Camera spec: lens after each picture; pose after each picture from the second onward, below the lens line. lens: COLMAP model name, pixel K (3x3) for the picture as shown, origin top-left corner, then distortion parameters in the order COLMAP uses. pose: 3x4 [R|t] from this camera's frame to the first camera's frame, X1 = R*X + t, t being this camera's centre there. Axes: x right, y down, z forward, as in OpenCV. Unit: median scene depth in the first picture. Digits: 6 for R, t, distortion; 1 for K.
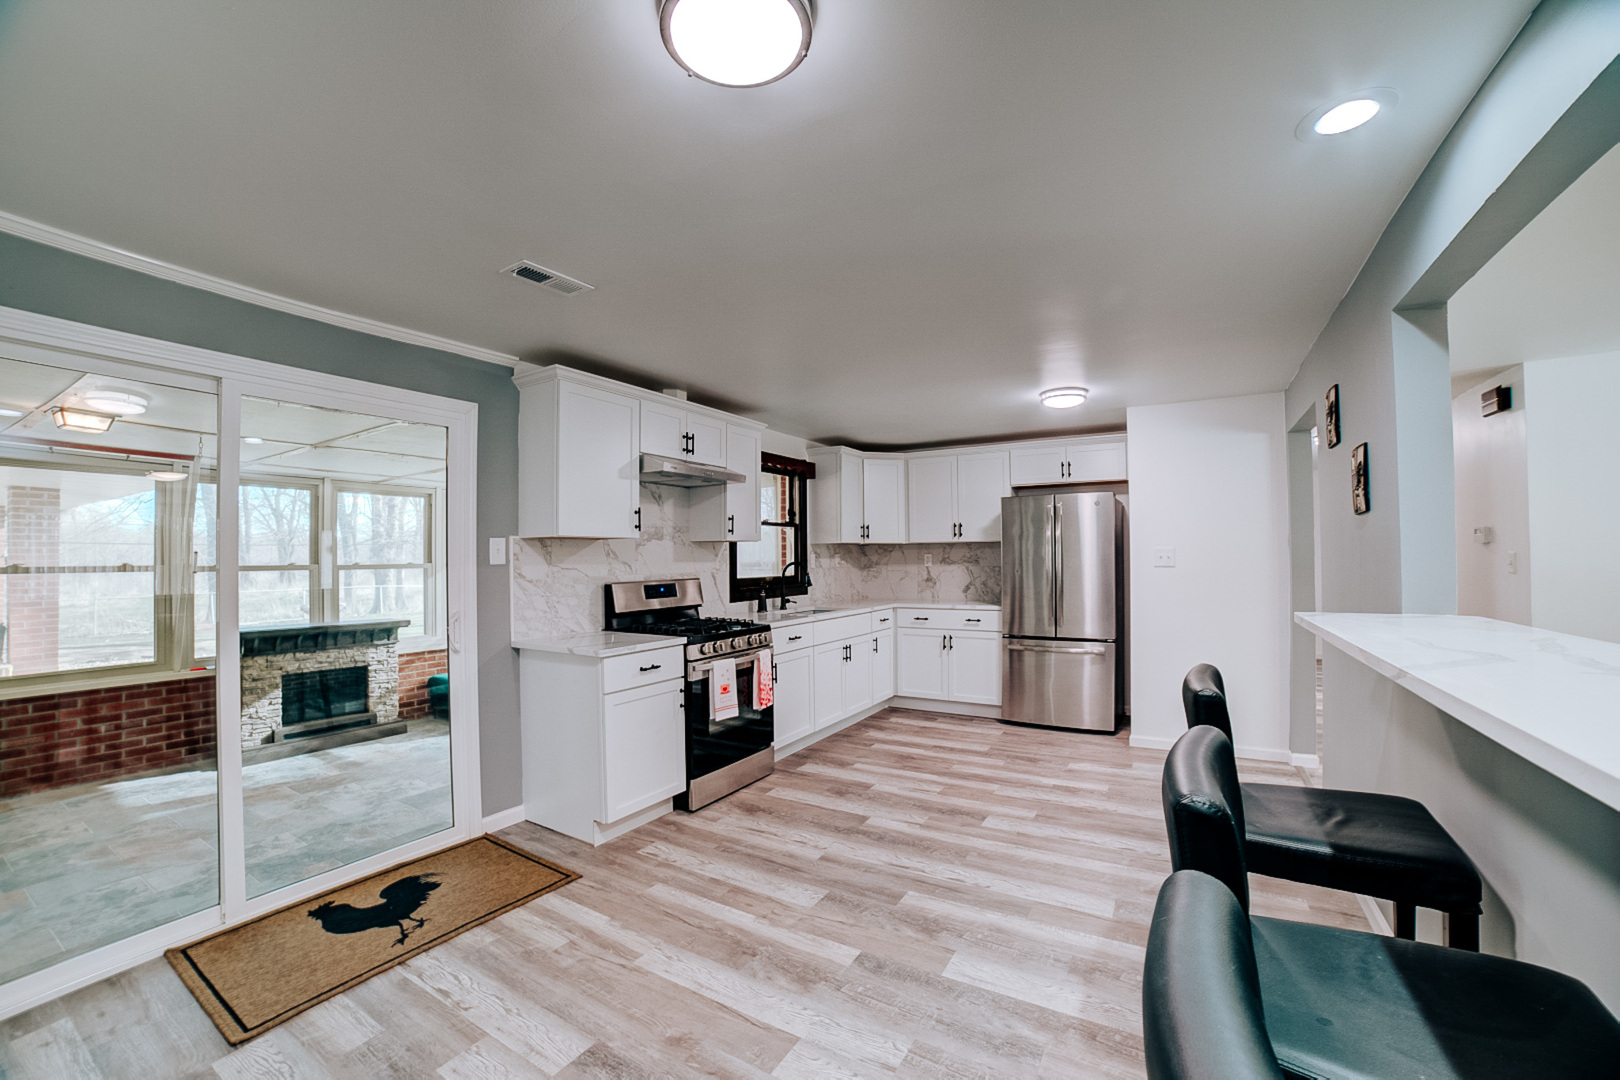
lens RADIAL K [[645.4, 0, 808.5], [0, 645.4, 559.0], [0, 0, 1]] dist [-0.086548, 0.031320]
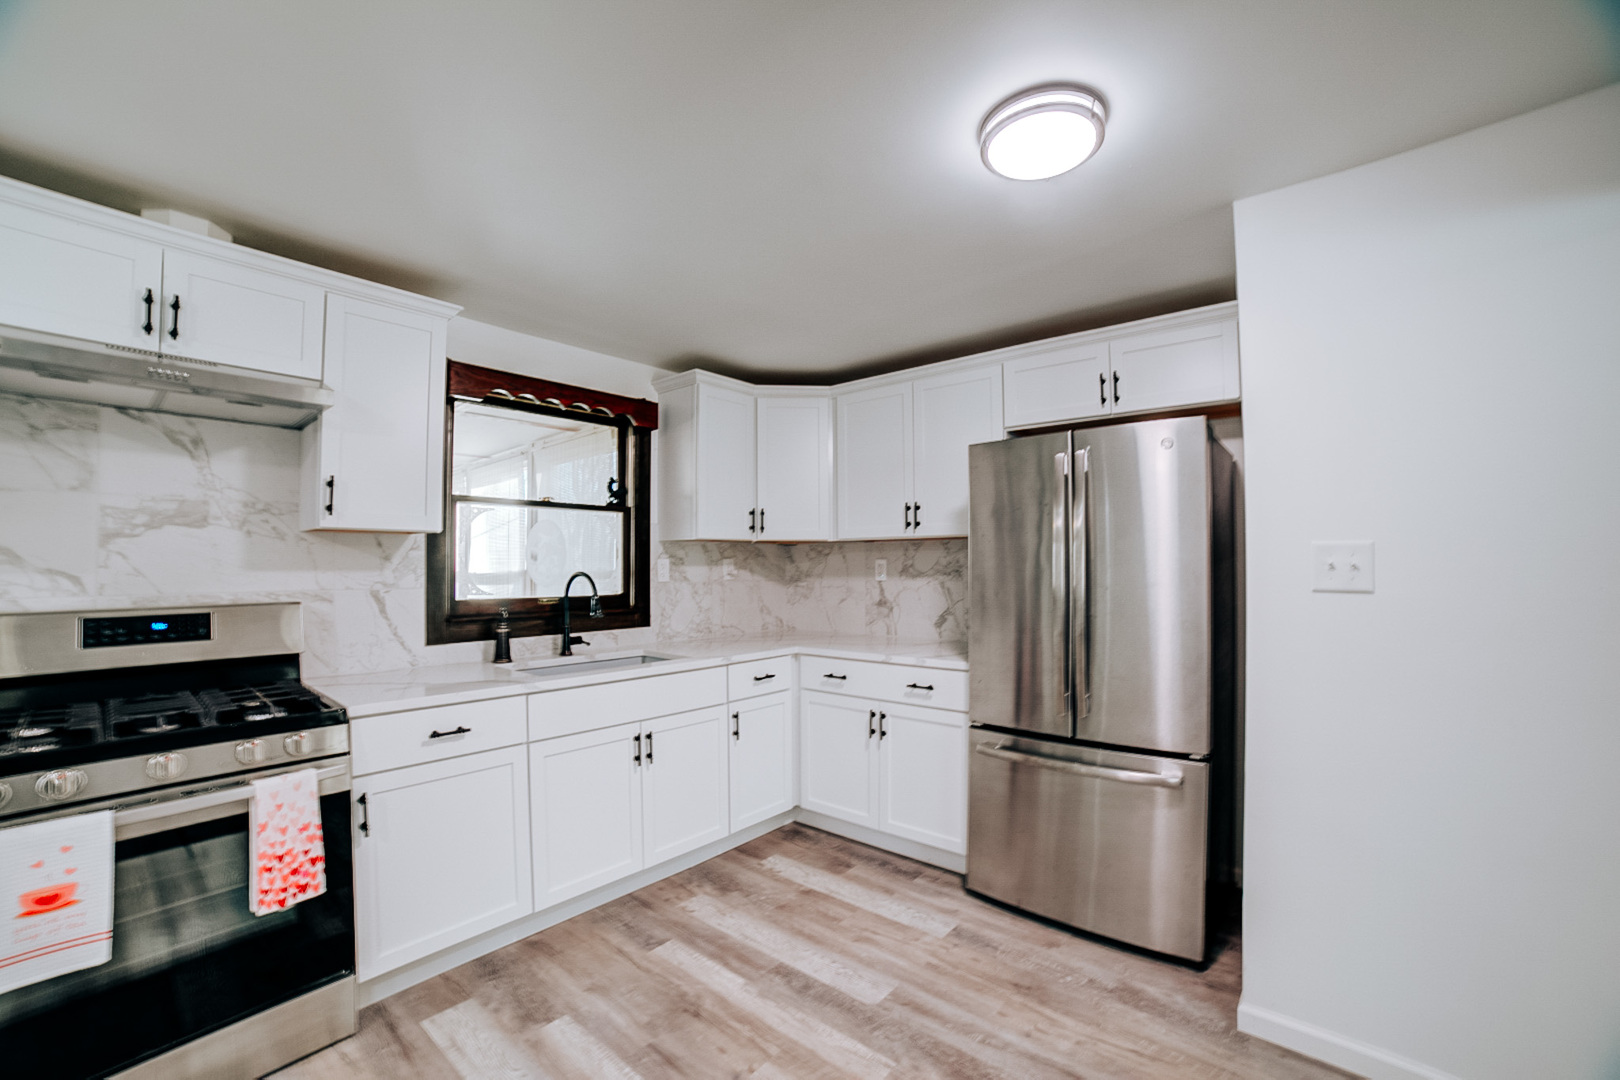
lens RADIAL K [[645.4, 0, 808.5], [0, 645.4, 559.0], [0, 0, 1]] dist [-0.086548, 0.031320]
pose [[0.985527, 0.004417, -0.169461, 0.258068], [-0.006388, 0.999918, -0.011087, -0.001363], [0.169398, 0.012009, 0.985475, 0.478202]]
